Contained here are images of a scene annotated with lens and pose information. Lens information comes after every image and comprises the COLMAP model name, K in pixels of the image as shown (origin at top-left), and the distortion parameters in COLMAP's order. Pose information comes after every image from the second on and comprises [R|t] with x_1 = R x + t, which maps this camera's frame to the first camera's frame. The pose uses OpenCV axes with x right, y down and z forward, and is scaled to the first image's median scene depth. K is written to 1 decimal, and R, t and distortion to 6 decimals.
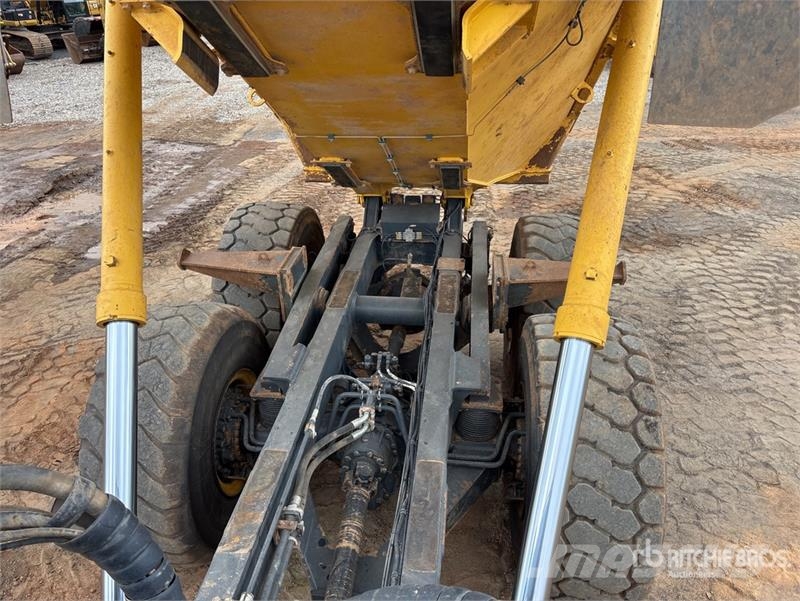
lens RADIAL K [[620.3, 0, 400.0], [0, 620.3, 300.5], [0, 0, 1]] dist [0.050284, -0.065746]
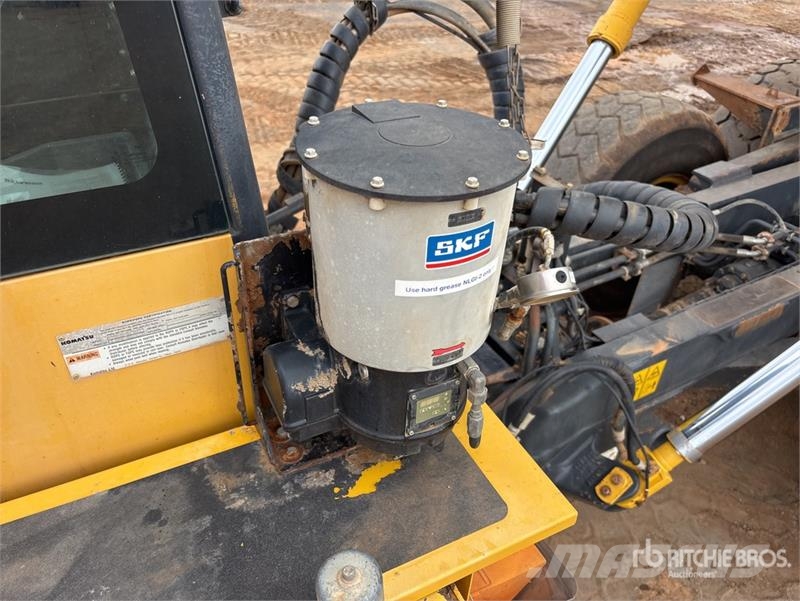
lens RADIAL K [[620.3, 0, 400.0], [0, 620.3, 300.5], [0, 0, 1]] dist [0.050284, -0.065746]
pose [[0.604009, 0.508121, -0.613992, 0.169559], [-0.415527, 0.858181, 0.301433, 0.137356], [0.680081, 0.073062, 0.729488, -0.069496]]
